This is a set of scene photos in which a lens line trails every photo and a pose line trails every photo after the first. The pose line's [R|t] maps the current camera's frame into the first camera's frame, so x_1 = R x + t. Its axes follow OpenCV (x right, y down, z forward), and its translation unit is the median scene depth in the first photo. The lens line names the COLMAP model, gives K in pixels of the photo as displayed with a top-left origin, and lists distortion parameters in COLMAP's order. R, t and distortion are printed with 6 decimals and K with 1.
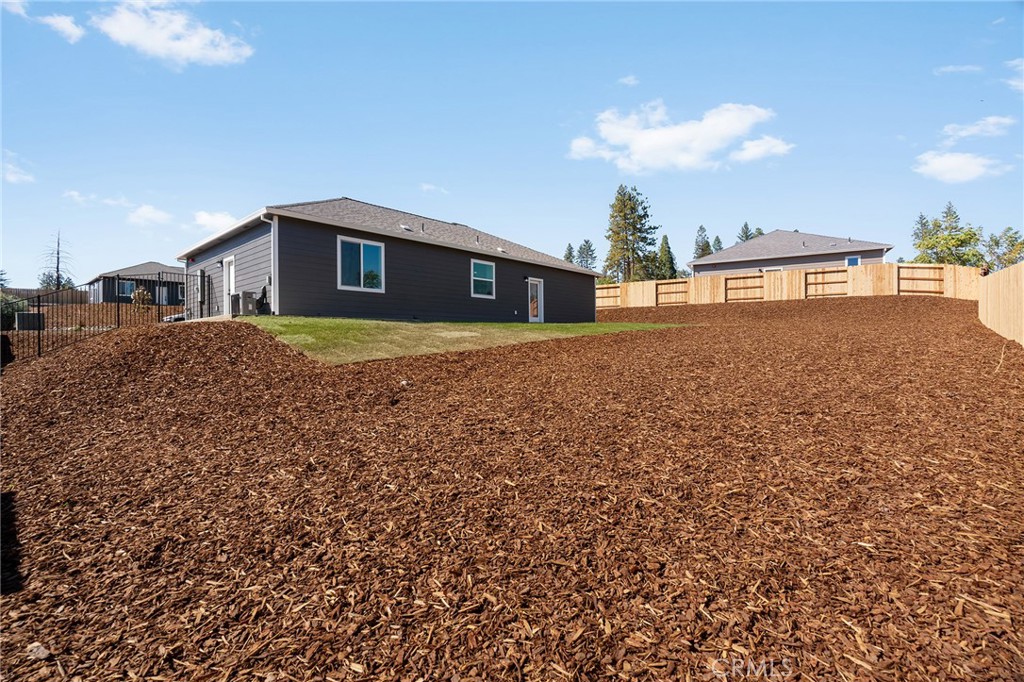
lens RADIAL K [[473.6, 0, 510.0], [0, 473.6, 335.3], [0, 0, 1]] dist [-0.002312, 0.000008]
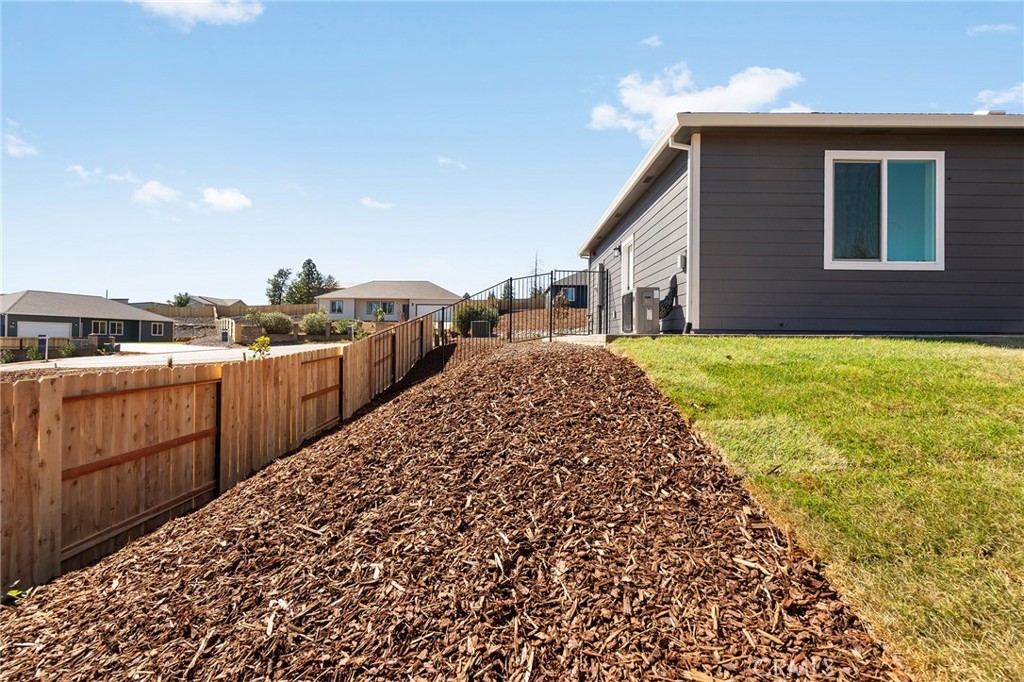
lens RADIAL K [[464.3, 0, 507.6], [0, 464.3, 338.1], [0, 0, 1]] dist [-0.001818, -0.000335]
pose [[0.666006, 0.013338, -0.745828, -0.134630], [-0.000829, 0.999853, 0.017140, -0.022163], [0.745946, -0.010797, 0.665919, 0.272691]]
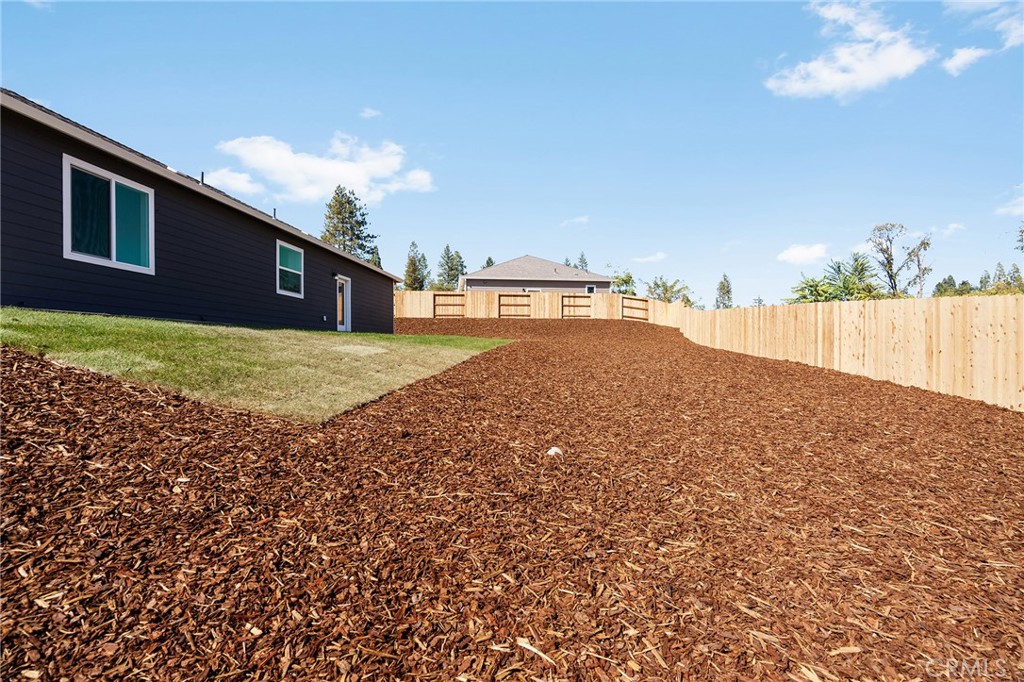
lens RADIAL K [[468.5, 0, 516.7], [0, 468.5, 353.3], [0, 0, 1]] dist [-0.002552, 0.000542]
pose [[0.801900, 0.006901, 0.597418, -0.156762], [-0.017291, 0.999783, 0.011660, -0.004096], [-0.597207, -0.019680, 0.801845, 0.165747]]
